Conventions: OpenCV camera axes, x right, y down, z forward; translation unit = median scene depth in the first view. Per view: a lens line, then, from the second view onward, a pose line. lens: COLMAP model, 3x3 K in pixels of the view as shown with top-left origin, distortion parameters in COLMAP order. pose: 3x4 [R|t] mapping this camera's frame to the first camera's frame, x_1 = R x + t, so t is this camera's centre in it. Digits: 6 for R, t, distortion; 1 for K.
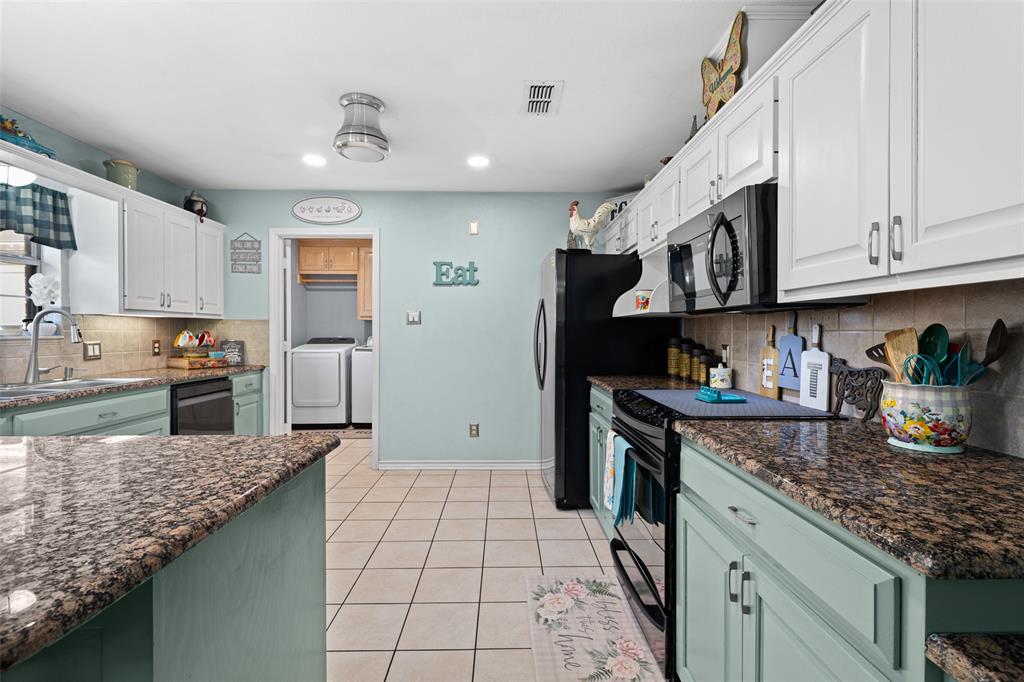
lens RADIAL K [[468.5, 0, 512.3], [0, 468.5, 336.2], [0, 0, 1]] dist [0.004645, 0.000466]
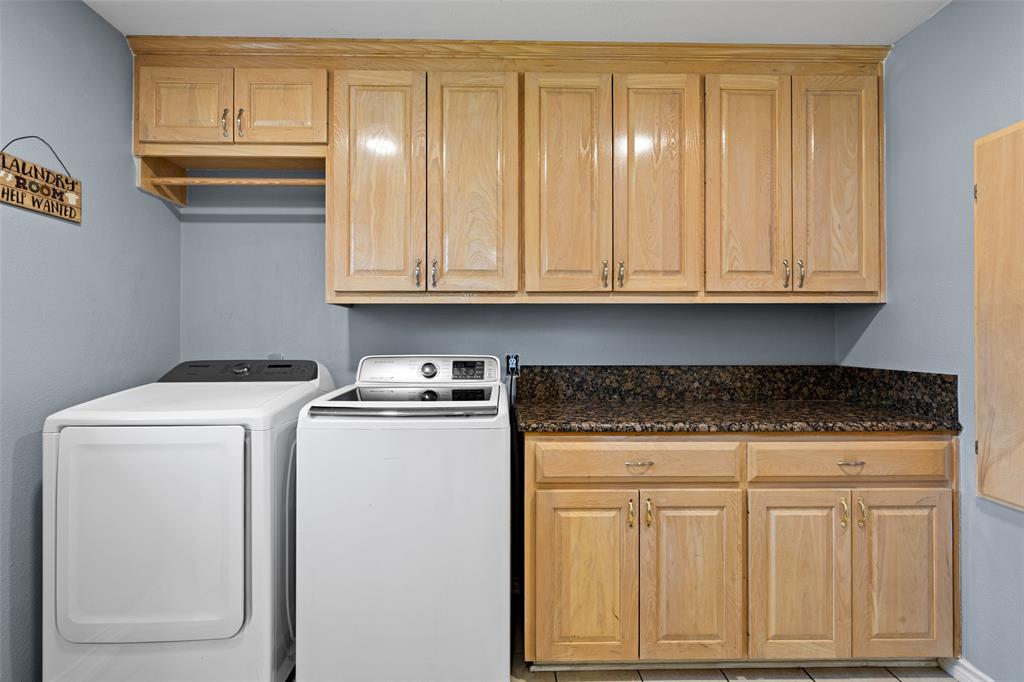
lens RADIAL K [[503.0, 0, 512.6], [0, 503.0, 343.0], [0, 0, 1]] dist [-0.001466, -0.000137]
pose [[0.999998, 0.000534, -0.001972, -0.206128], [-0.000566, 0.999866, -0.016361, -0.003226], [0.001963, 0.016362, 0.999864, 0.669034]]
